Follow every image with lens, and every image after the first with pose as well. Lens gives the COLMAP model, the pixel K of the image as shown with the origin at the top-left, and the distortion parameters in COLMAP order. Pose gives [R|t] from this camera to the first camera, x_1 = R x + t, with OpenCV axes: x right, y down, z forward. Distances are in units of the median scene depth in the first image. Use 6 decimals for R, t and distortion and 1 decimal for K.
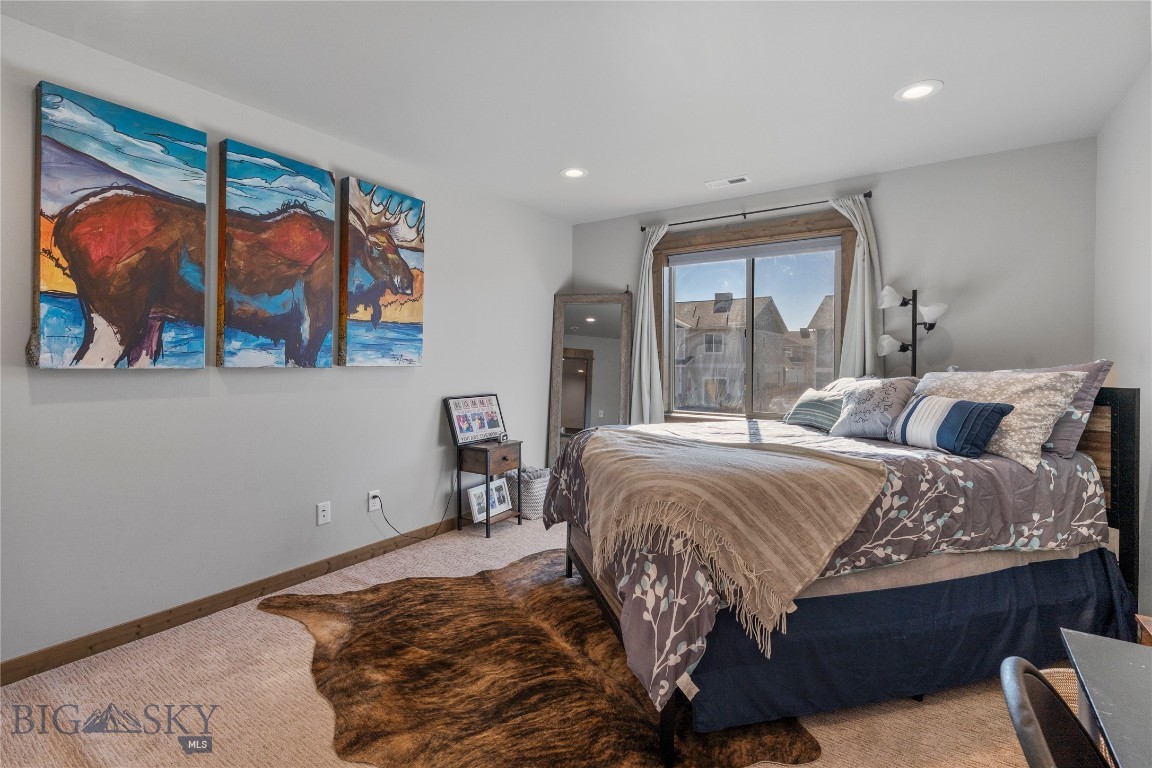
lens RADIAL K [[524.0, 0, 579.8], [0, 524.0, 356.5], [0, 0, 1]] dist [-0.004412, 0.000260]
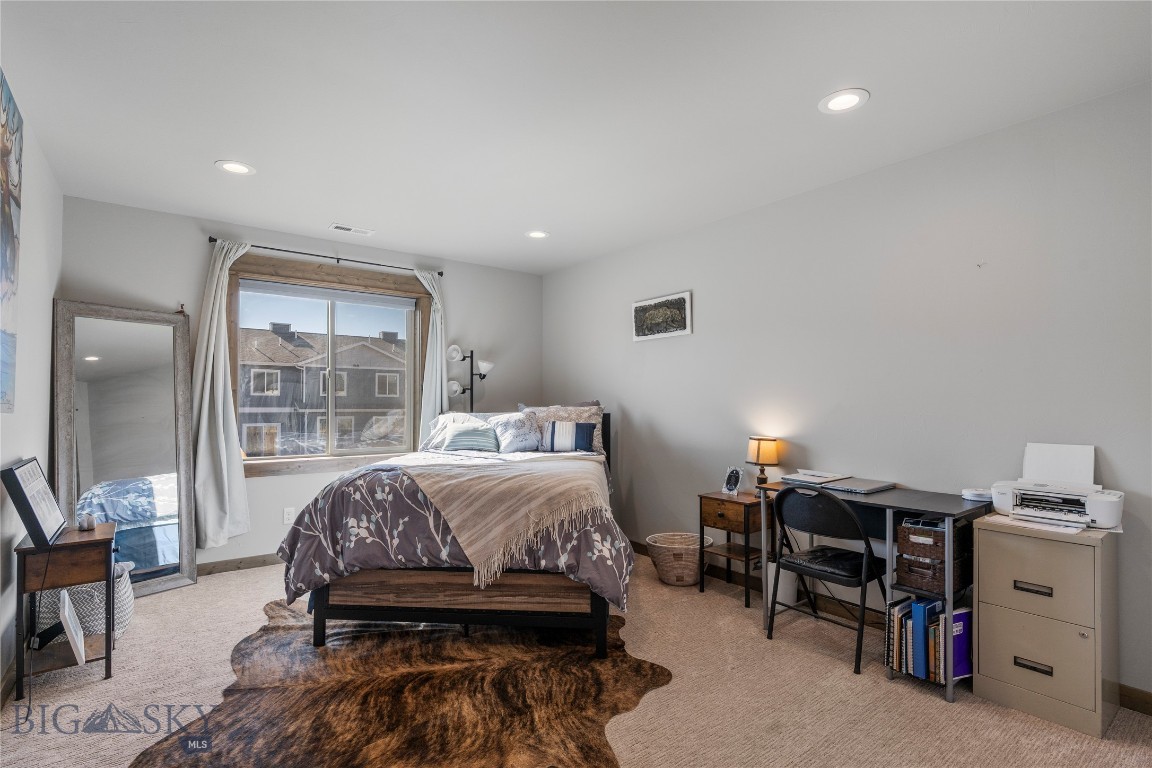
lens RADIAL K [[544.6, 0, 579.1], [0, 544.6, 378.4], [0, 0, 1]] dist [-0.001719, -0.000306]
pose [[0.315841, 0.034298, 0.948192, -0.856857], [-0.005998, 0.999399, -0.034152, -0.002420], [-0.948793, 0.005100, 0.315857, 0.325888]]
